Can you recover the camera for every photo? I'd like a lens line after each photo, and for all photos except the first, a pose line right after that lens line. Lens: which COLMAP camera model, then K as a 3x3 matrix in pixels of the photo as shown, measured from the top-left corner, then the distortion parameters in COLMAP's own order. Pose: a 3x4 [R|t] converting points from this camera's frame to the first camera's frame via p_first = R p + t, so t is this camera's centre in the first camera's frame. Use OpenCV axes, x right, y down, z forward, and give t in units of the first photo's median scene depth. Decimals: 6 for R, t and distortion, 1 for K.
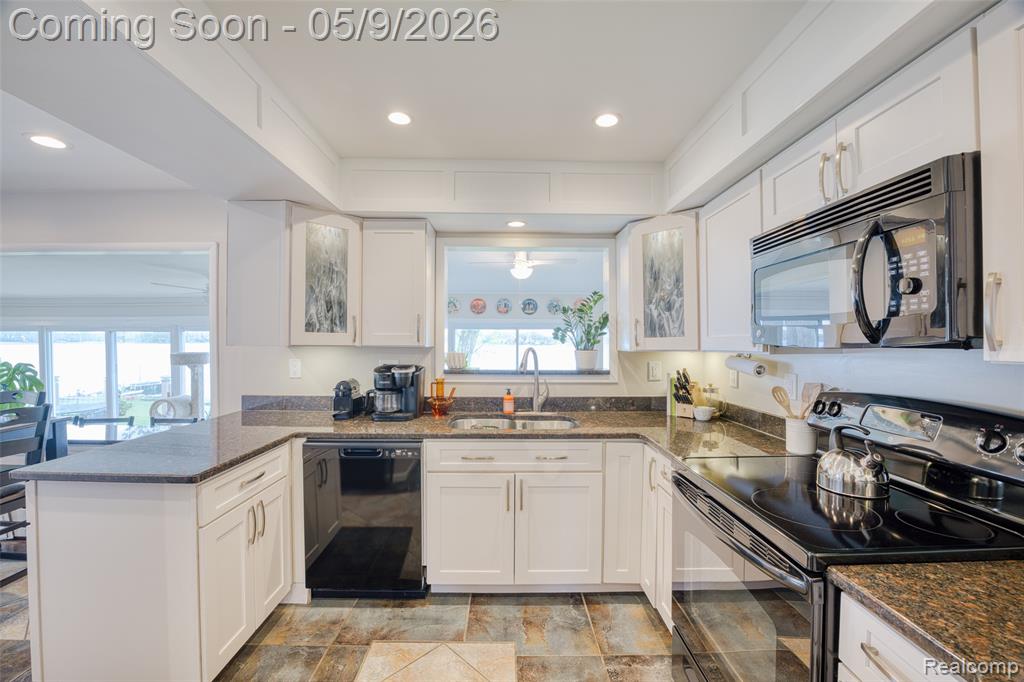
lens RADIAL K [[417.7, 0, 514.6], [0, 417.7, 341.9], [0, 0, 1]] dist [-0.019988, 0.000244]
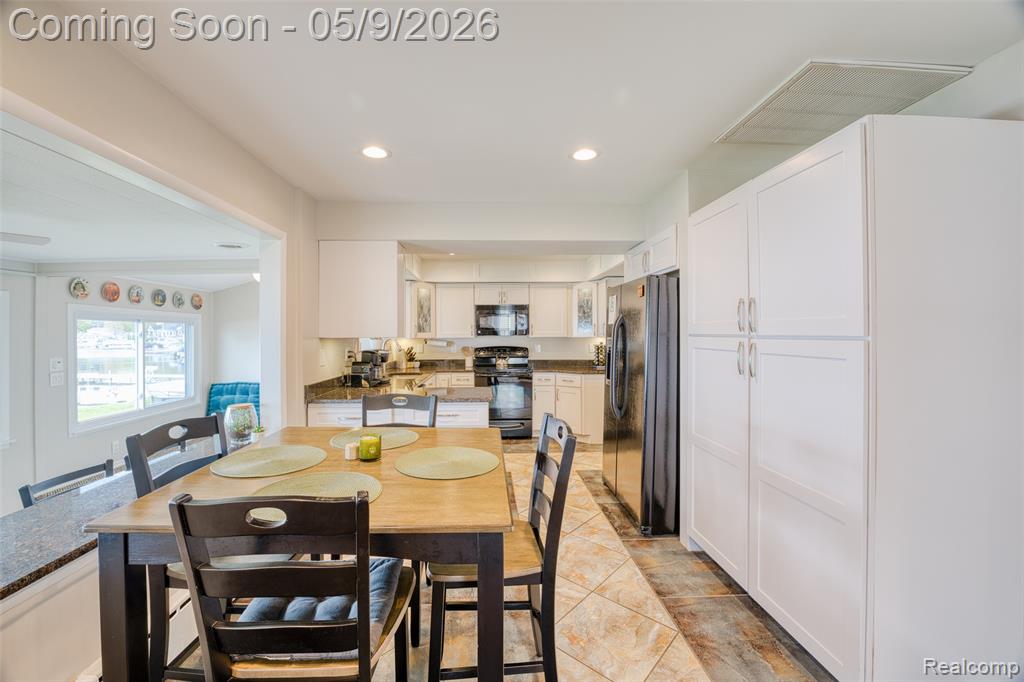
lens RADIAL K [[417.7, 0, 503.6], [0, 417.7, 335.6], [0, 0, 1]] dist [-0.019988, 0.000244]
pose [[-0.032324, 0.000176, 0.999477, -2.236252], [0.005593, 0.999984, 0.000005, 0.008256], [-0.999462, 0.005590, -0.032324, 0.661241]]
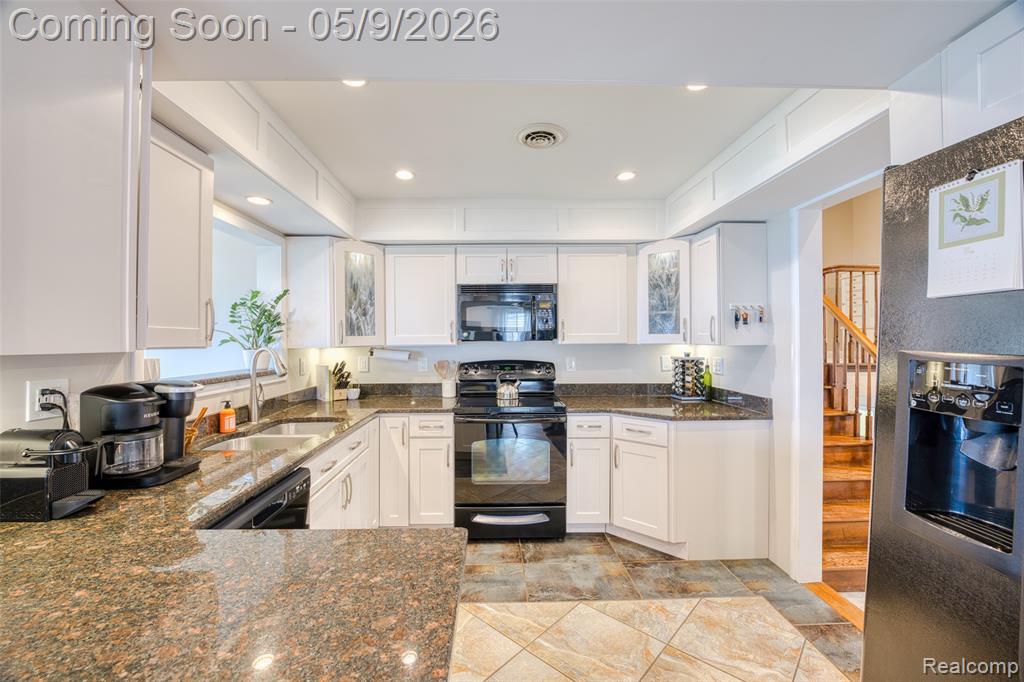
lens RADIAL K [[417.7, 0, 499.7], [0, 417.7, 338.6], [0, 0, 1]] dist [-0.019988, 0.000244]
pose [[-0.005924, 0.002622, 0.999979, -0.997392], [0.006632, 0.999975, -0.002582, 0.003023], [-0.999960, 0.006617, -0.005941, 0.621117]]
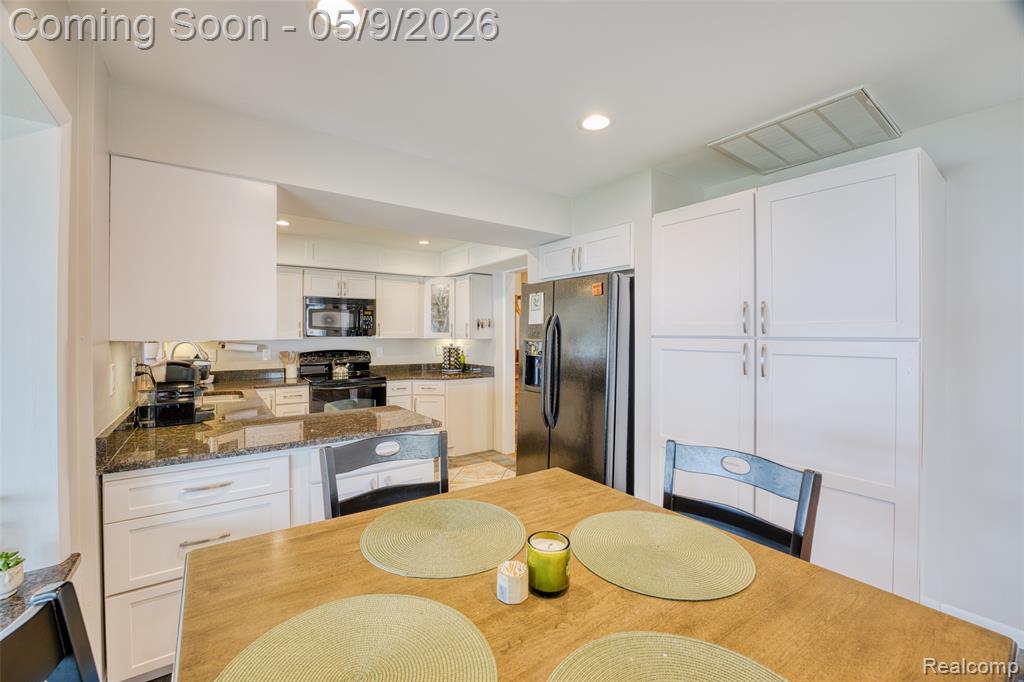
lens RADIAL K [[417.7, 0, 511.9], [0, 417.7, 335.1], [0, 0, 1]] dist [-0.019988, 0.000244]
pose [[-0.582921, 0.002344, 0.812526, -1.773898], [0.004164, 0.999991, 0.000102, 0.003828], [-0.812518, 0.003443, -0.582925, 1.116178]]
